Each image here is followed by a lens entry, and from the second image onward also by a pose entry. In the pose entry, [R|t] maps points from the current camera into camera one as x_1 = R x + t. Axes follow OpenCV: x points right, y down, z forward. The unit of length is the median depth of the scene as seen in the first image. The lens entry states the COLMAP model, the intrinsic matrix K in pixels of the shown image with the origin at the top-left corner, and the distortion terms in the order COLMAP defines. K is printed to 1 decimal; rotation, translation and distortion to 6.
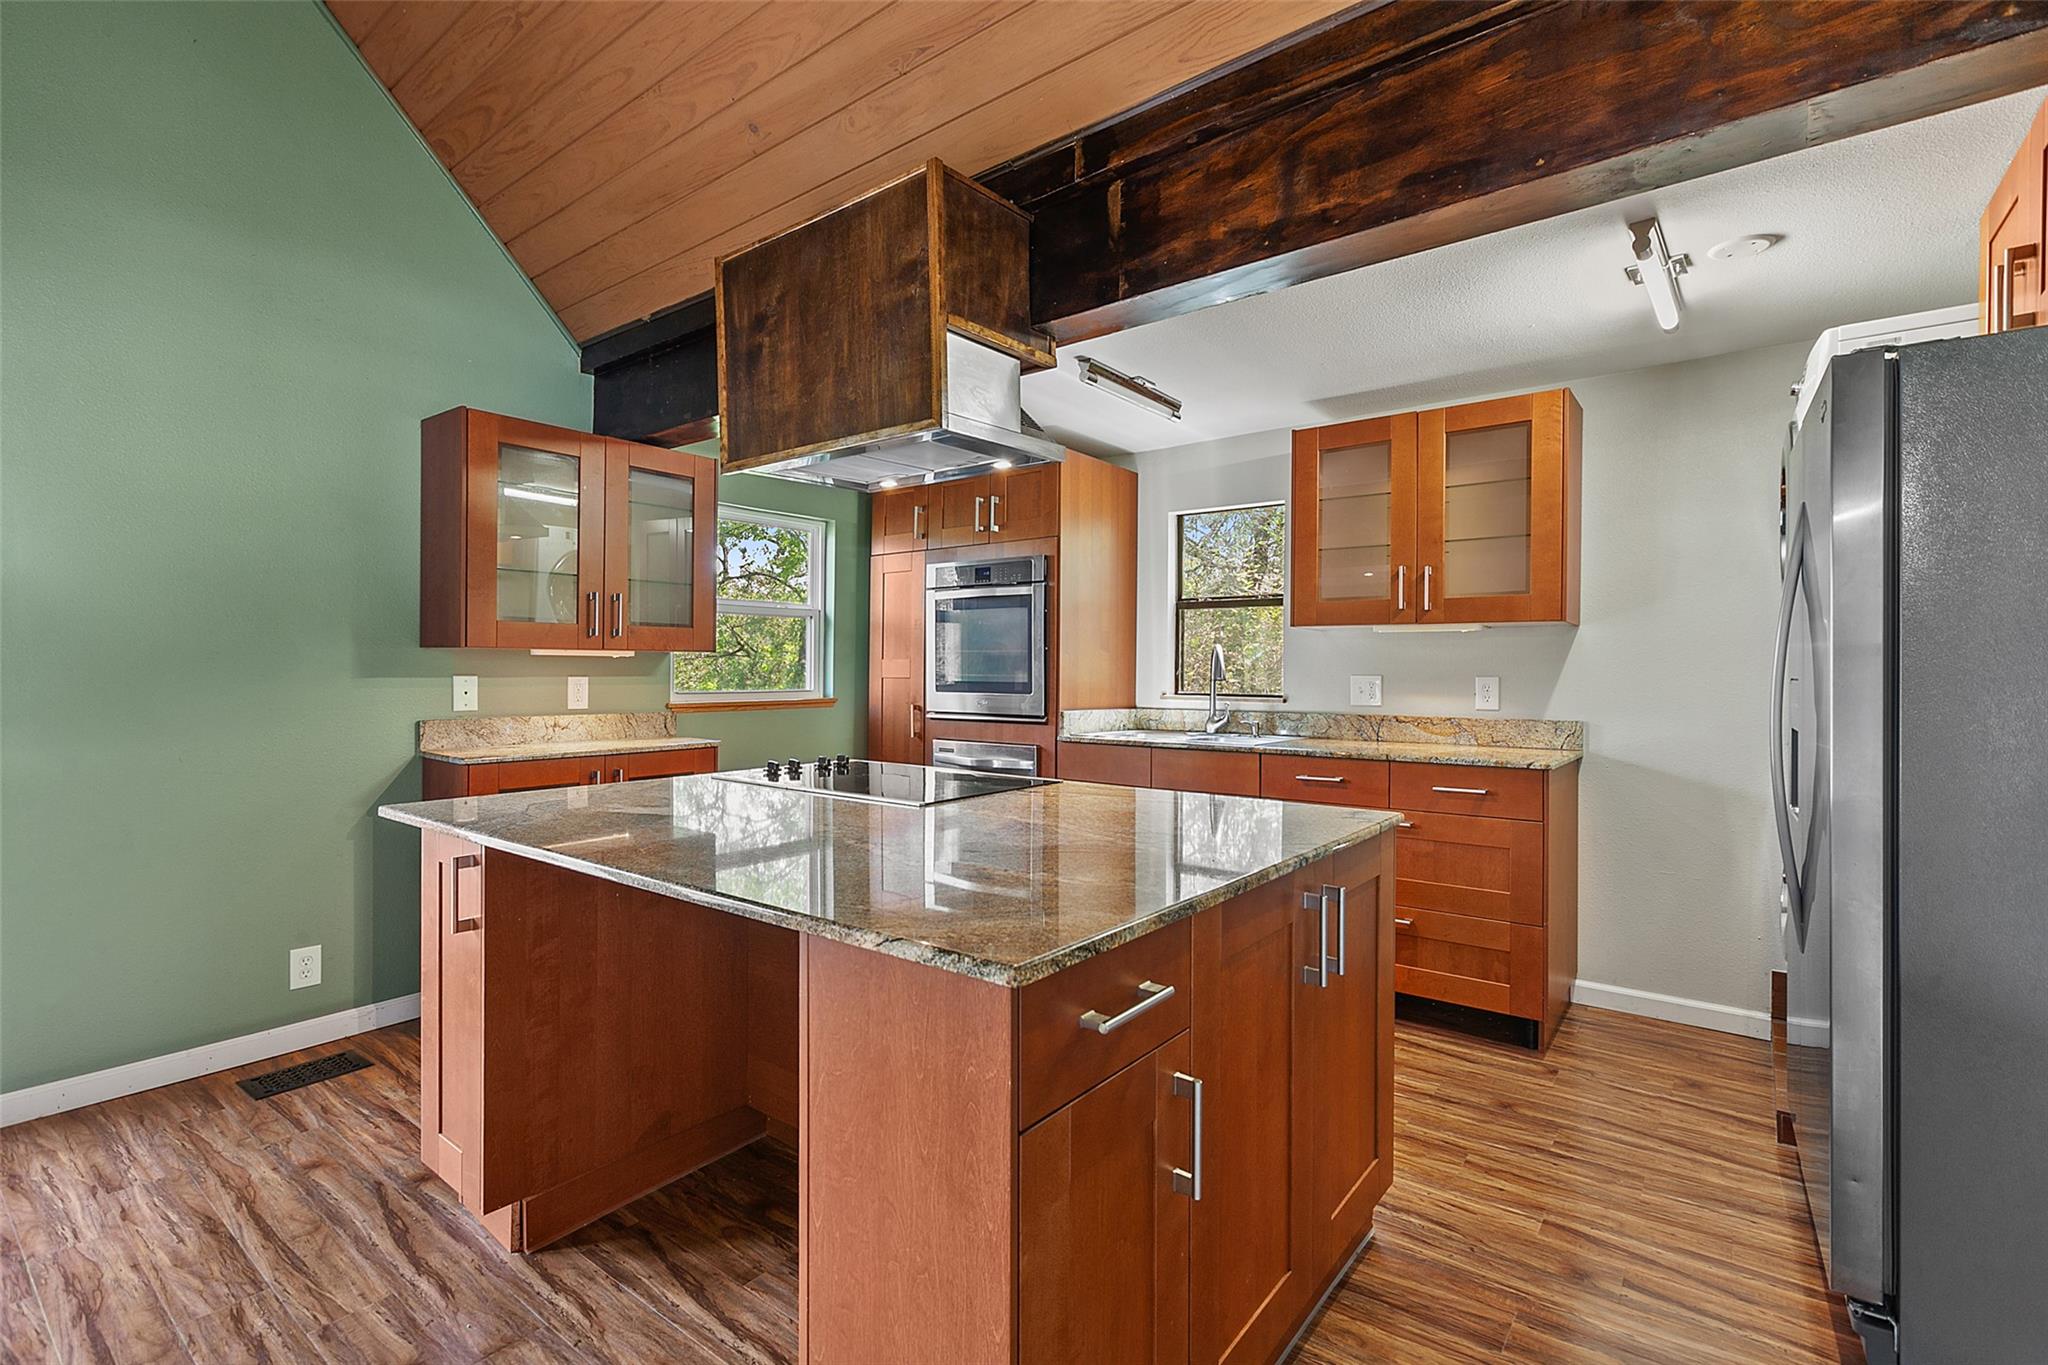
lens RADIAL K [[940.0, 0, 1018.3], [0, 940.0, 680.3], [0, 0, 1]] dist [0.004167, 0.000474]
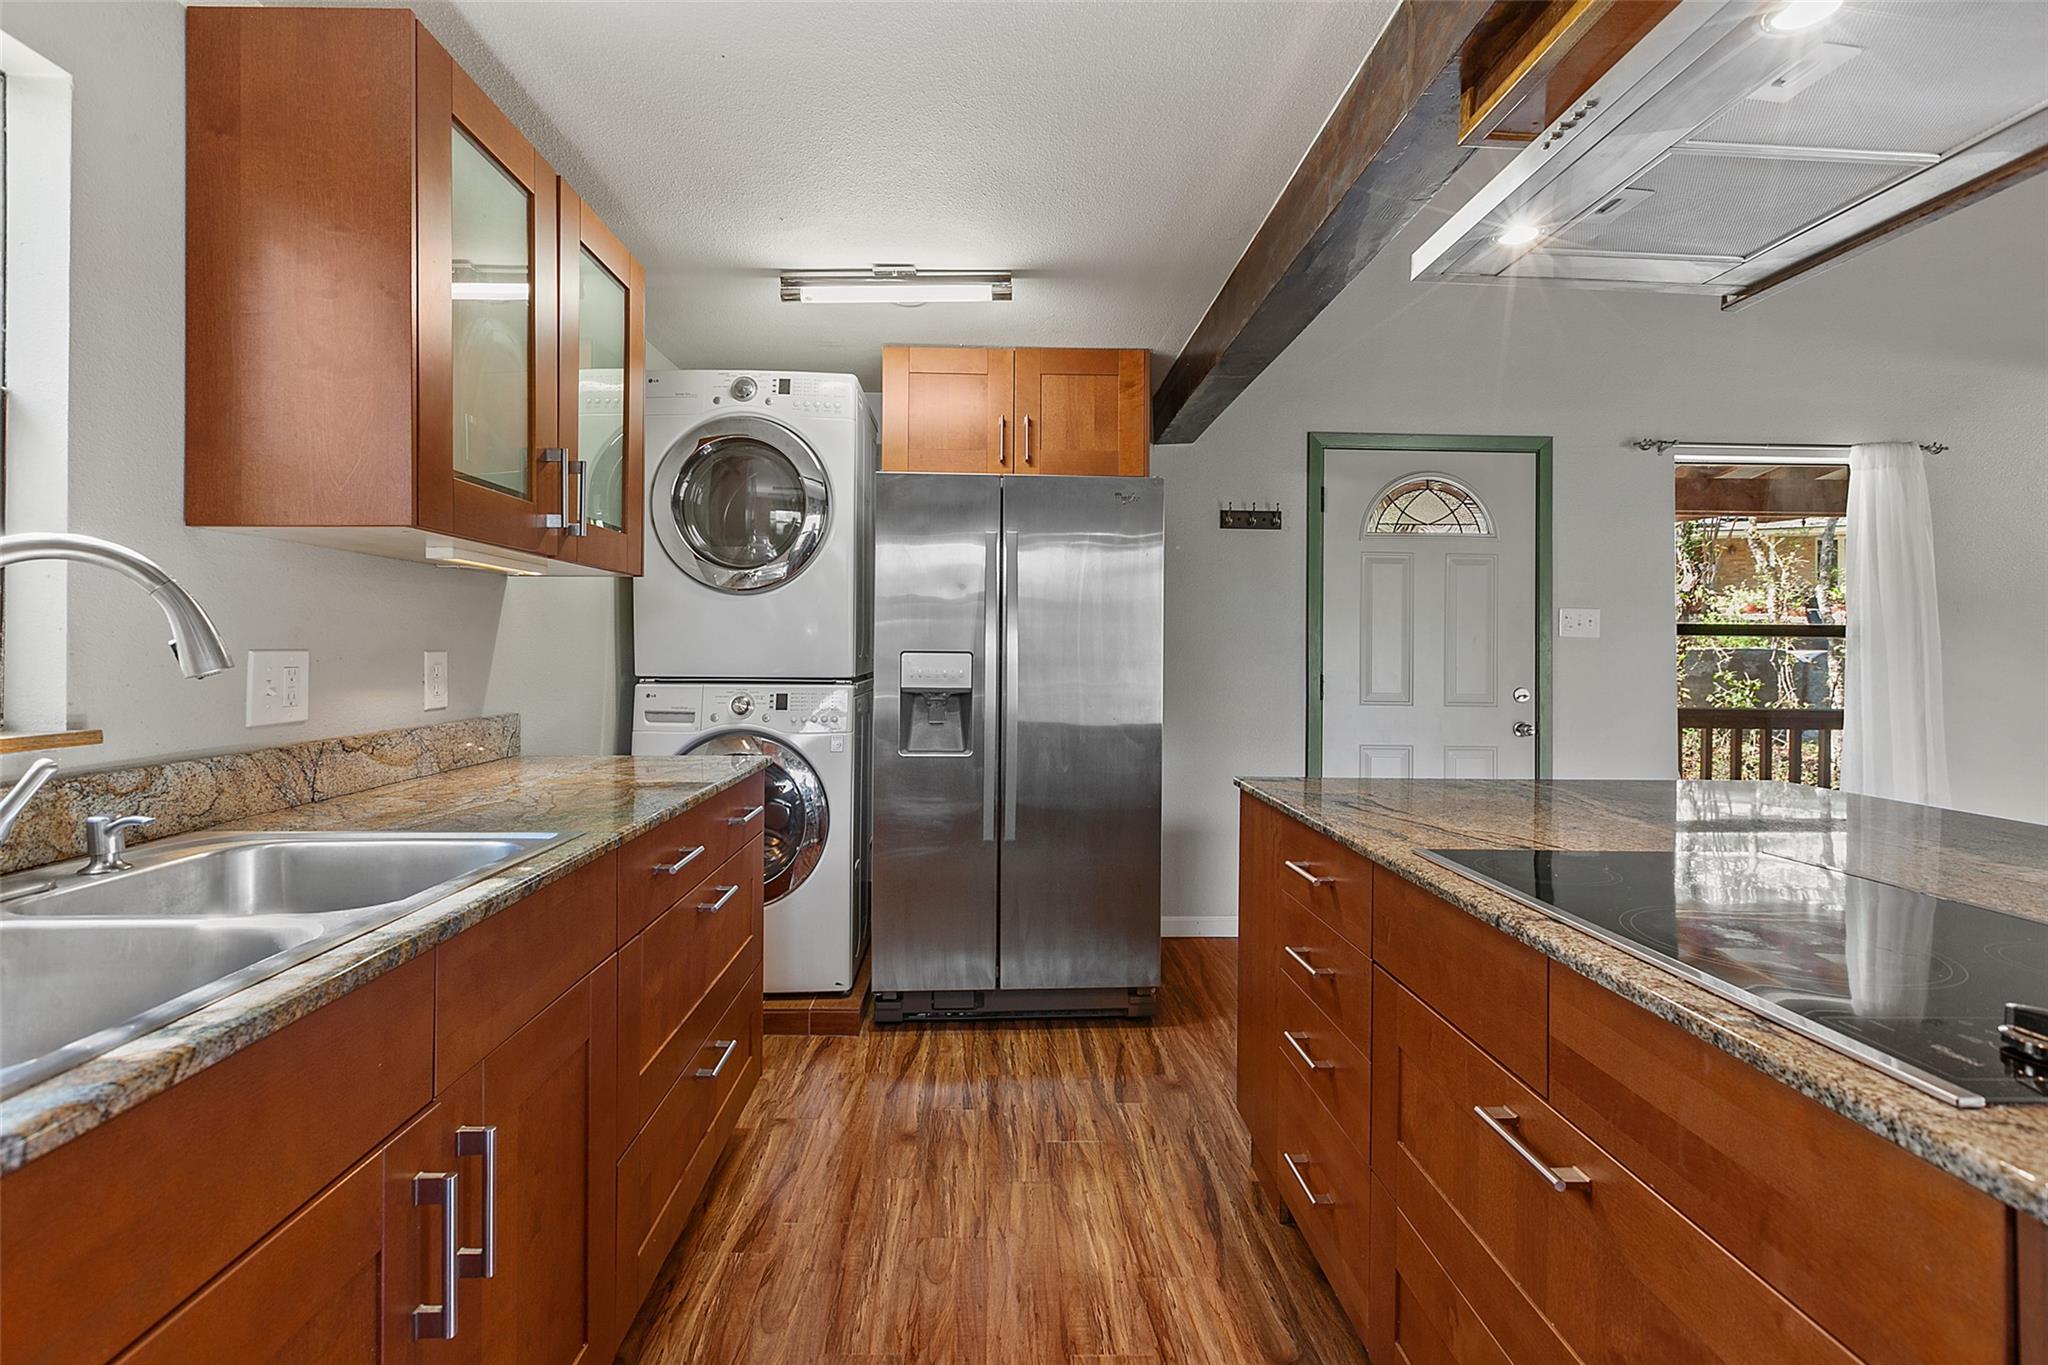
lens RADIAL K [[938.6, 0, 1014.8], [0, 938.6, 636.4], [0, 0, 1]] dist [0.004611, 0.000234]
pose [[-0.639477, 0.000817, 0.768810, -0.235104], [-0.003615, 0.999985, -0.004069, -0.016824], [-0.768801, -0.005382, -0.639465, 1.542470]]
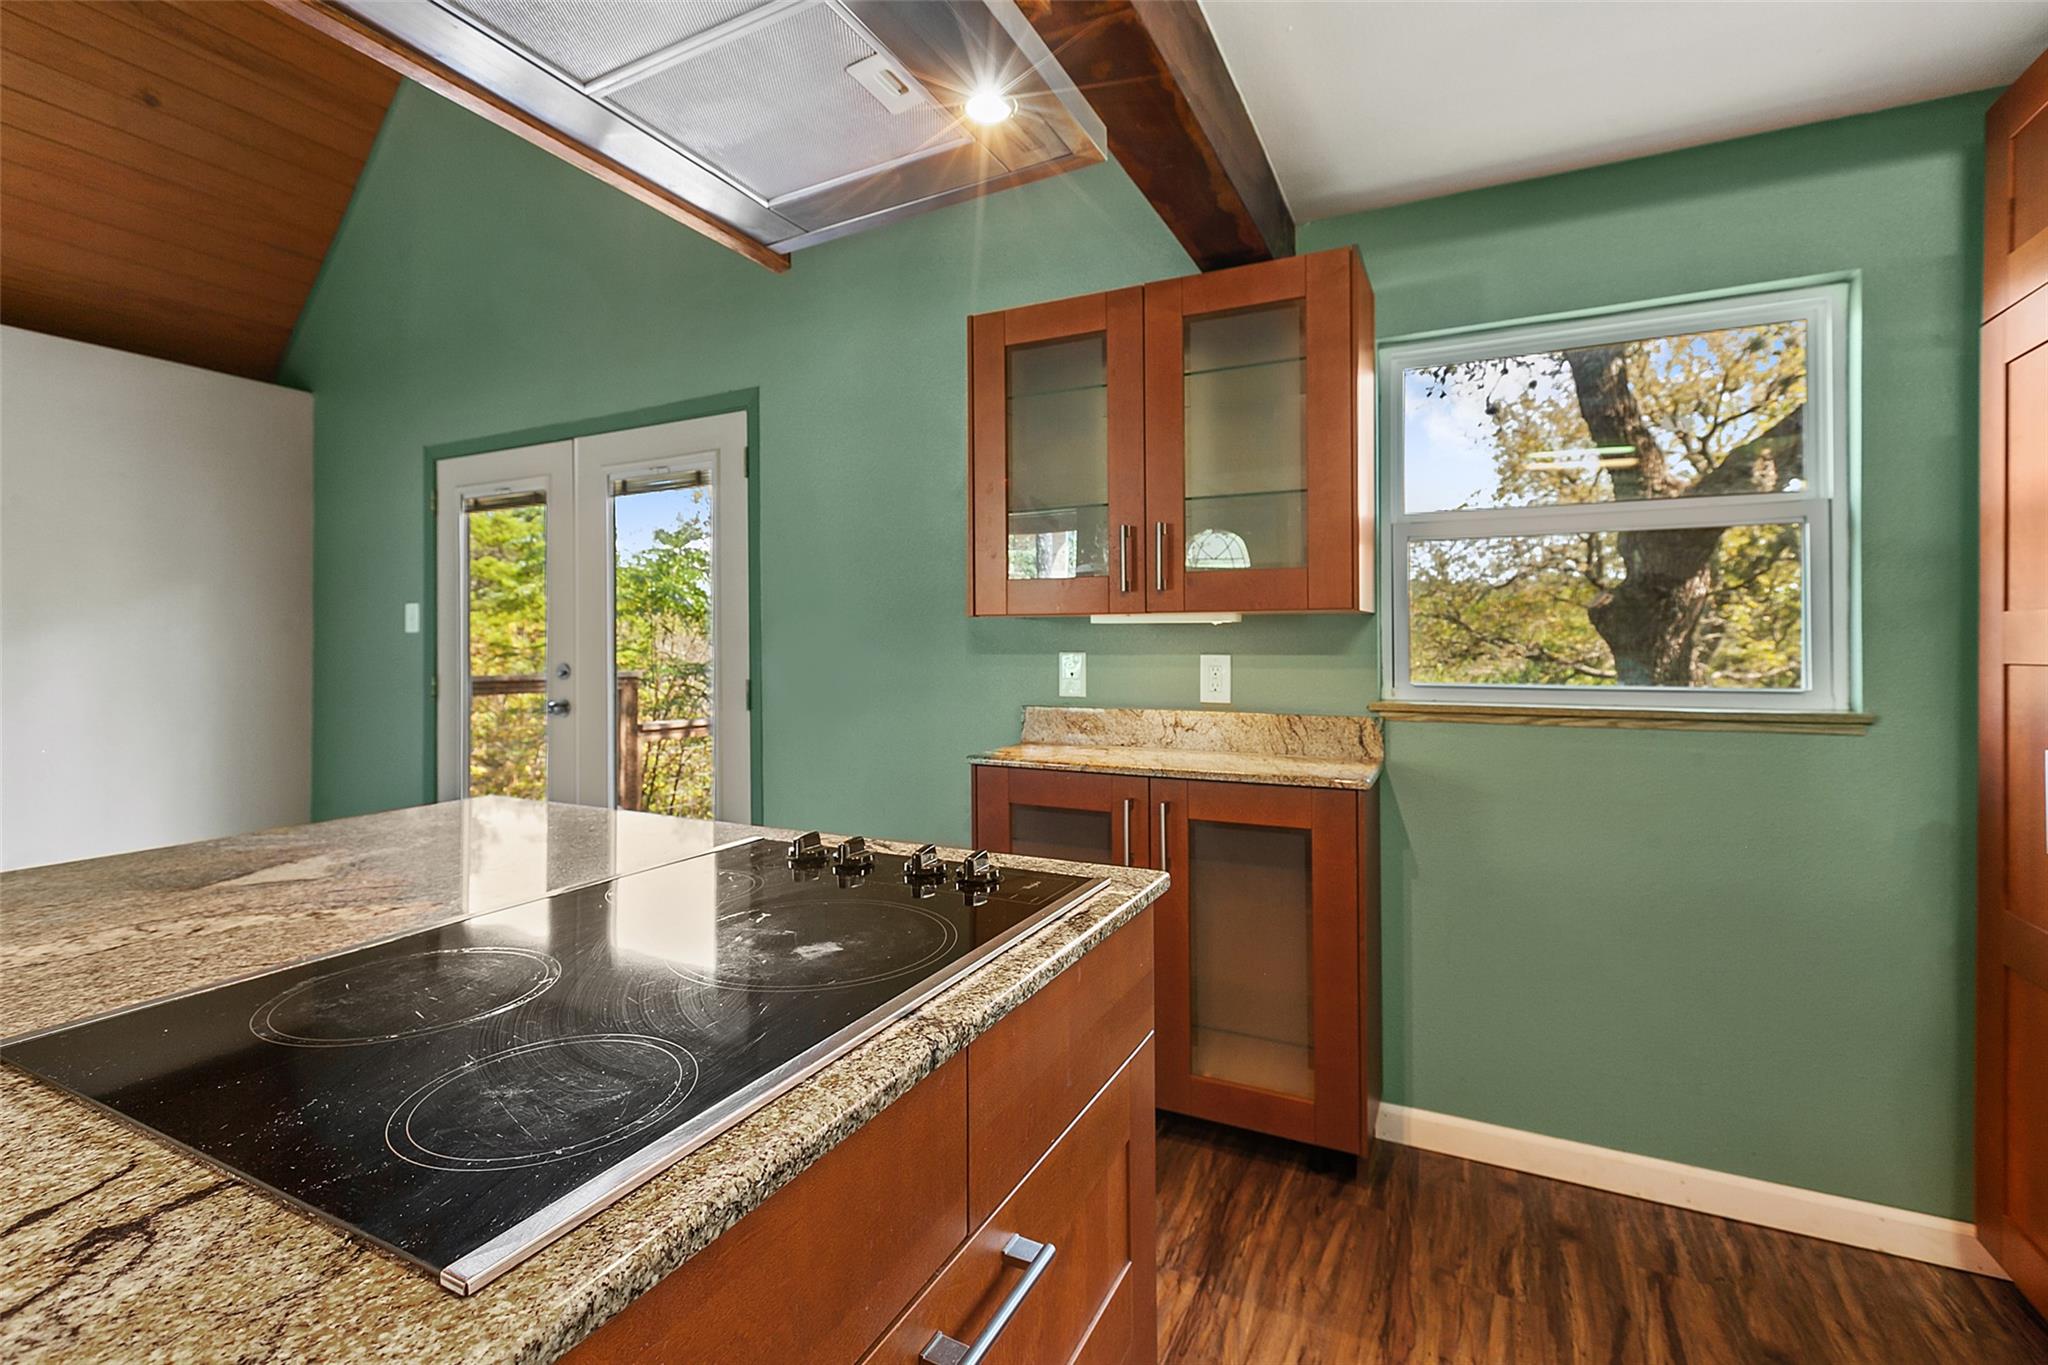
lens RADIAL K [[926.3, 0, 1015.8], [0, 926.3, 631.3], [0, 0, 1]] dist [0.003196, 0.000189]
pose [[0.191138, -0.021197, -0.981334, 0.223030], [-0.010085, 0.999672, -0.023557, -0.005089], [0.981511, 0.014400, 0.190861, 1.062351]]
